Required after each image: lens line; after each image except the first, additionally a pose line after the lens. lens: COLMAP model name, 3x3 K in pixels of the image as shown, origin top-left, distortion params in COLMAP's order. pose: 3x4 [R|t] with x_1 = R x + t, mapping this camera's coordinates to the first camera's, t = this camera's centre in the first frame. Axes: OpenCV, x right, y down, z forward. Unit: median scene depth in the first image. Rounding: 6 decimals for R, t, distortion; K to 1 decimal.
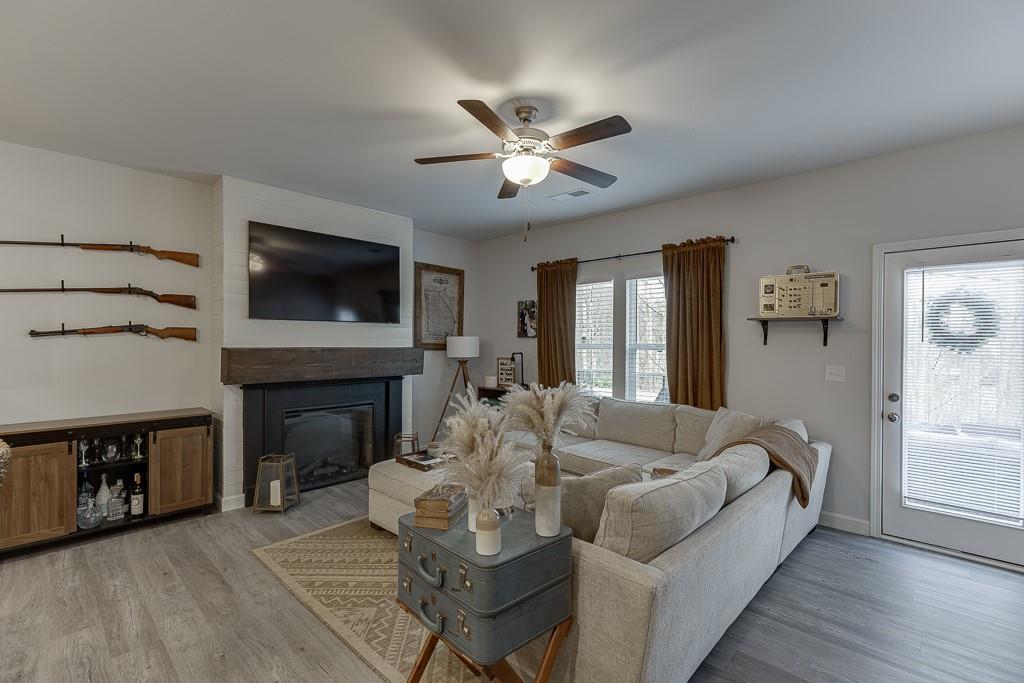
lens RADIAL K [[456.8, 0, 518.6], [0, 456.8, 342.1], [0, 0, 1]] dist [0.001801, 0.000009]
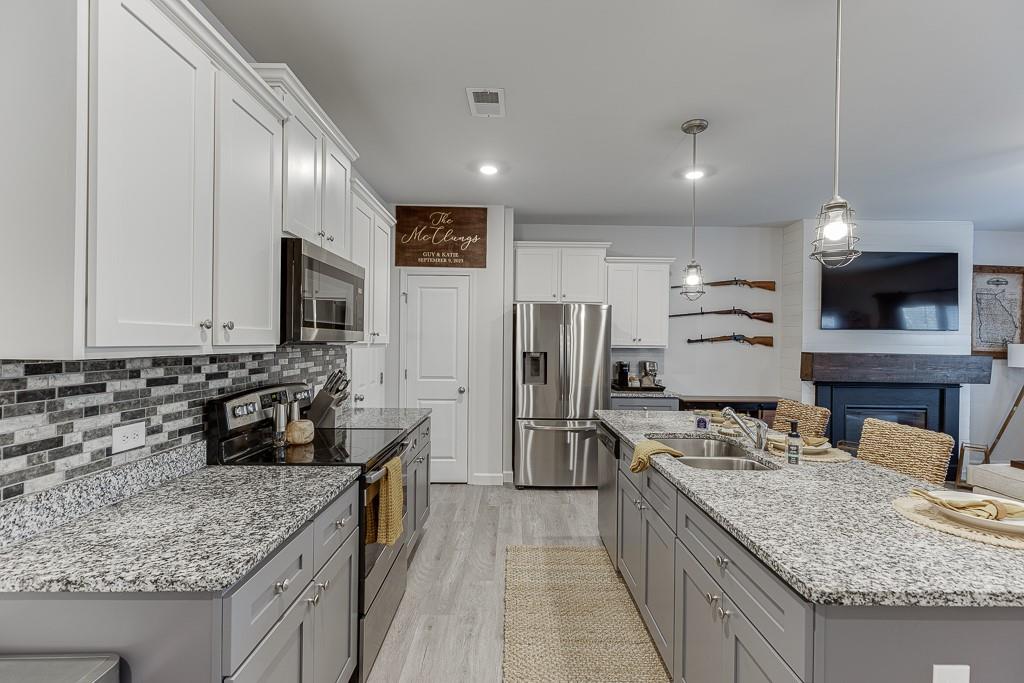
lens RADIAL K [[456.8, 0, 518.6], [0, 456.8, 342.1], [0, 0, 1]] dist [0.001801, 0.000009]
pose [[0.692000, 0.004837, -0.721881, -0.233649], [-0.011451, 0.999925, -0.004276, -0.001128], [0.721806, 0.011225, 0.692004, -0.420630]]
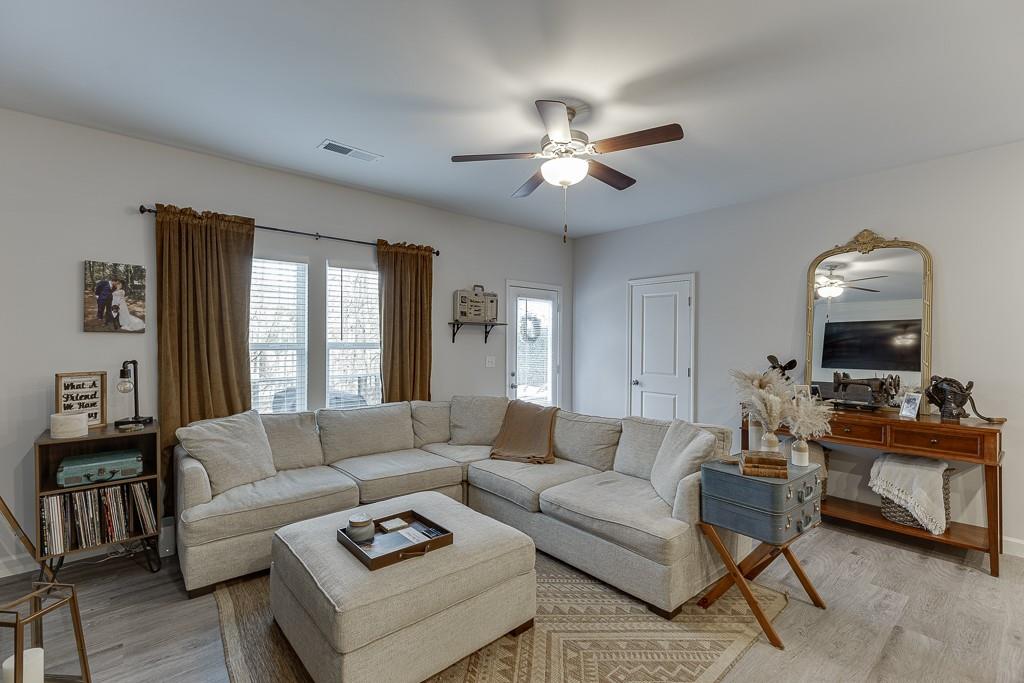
lens RADIAL K [[456.8, 0, 518.6], [0, 456.8, 342.1], [0, 0, 1]] dist [0.001801, 0.000009]
pose [[0.092440, -0.006667, 0.995696, -0.622956], [-0.002449, 0.999973, 0.006924, -0.004343], [-0.995715, -0.003079, 0.092421, 0.628982]]
